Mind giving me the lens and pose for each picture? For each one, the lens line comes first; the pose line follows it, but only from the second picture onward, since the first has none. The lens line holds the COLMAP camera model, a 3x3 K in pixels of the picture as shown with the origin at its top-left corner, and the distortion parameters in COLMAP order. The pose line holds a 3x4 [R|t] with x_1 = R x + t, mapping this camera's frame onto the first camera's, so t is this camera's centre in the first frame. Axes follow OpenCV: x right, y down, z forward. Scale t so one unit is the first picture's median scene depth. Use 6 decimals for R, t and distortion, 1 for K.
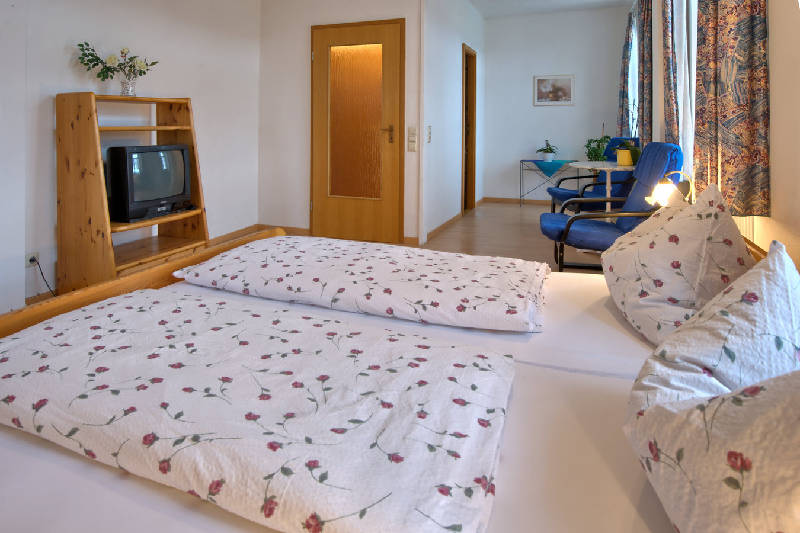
lens RADIAL K [[473.9, 0, 400.1], [0, 473.9, 196.8], [0, 0, 1]] dist [-0.001359, -0.002038]
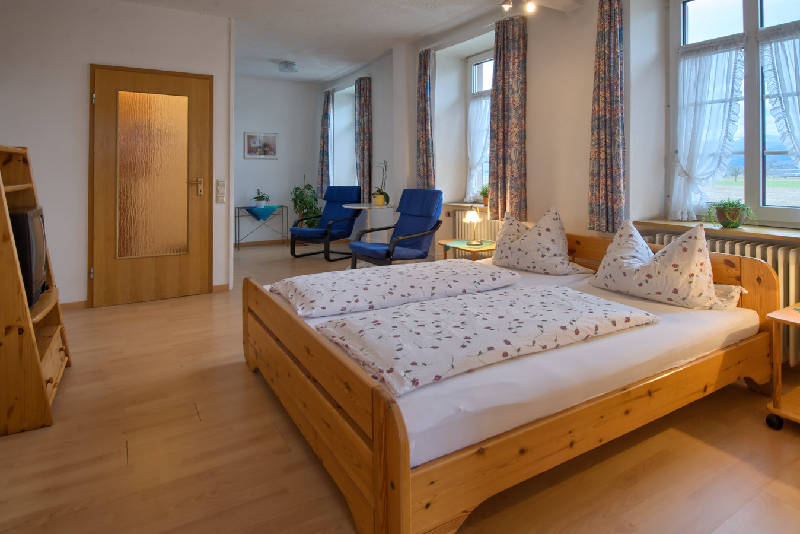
lens RADIAL K [[457.1, 0, 400.0], [0, 457.1, 267.0], [0, 0, 1]] dist [-0.001317, -0.000768]
pose [[0.623788, -0.157363, 0.765588, -0.571579], [0.115768, 0.987320, 0.108613, -0.020960], [-0.772972, 0.020879, 0.634096, 0.048427]]
